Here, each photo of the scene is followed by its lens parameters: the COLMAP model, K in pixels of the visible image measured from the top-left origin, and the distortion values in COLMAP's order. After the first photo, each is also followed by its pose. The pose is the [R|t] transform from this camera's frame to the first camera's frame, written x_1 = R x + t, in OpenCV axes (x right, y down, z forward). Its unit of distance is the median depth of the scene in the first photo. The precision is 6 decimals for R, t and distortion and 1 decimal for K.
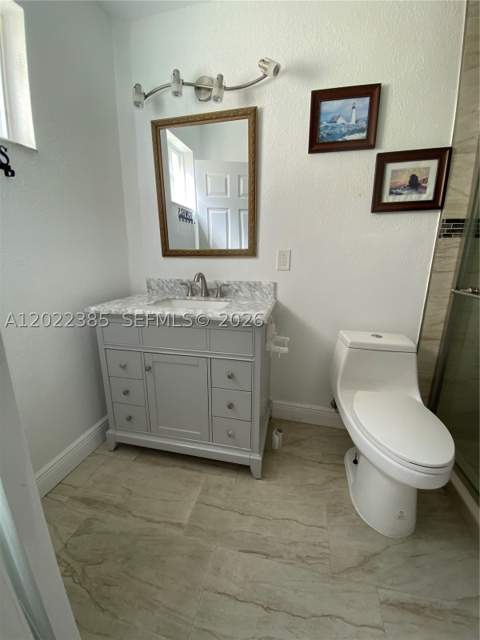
lens RADIAL K [[262.7, 0, 240.9], [0, 262.7, 319.7], [0, 0, 1]] dist [-0.002753, -0.000749]
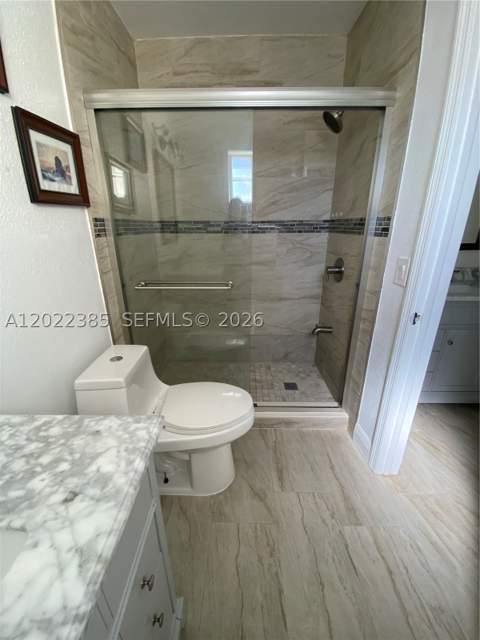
lens RADIAL K [[262.7, 0, 240.1], [0, 262.7, 317.3], [0, 0, 1]] dist [-0.002753, -0.000749]
pose [[-0.206536, -0.340082, 0.917435, -0.311284], [0.236765, 0.892414, 0.384109, -0.307504], [-0.949360, 0.296549, -0.103796, 0.721022]]
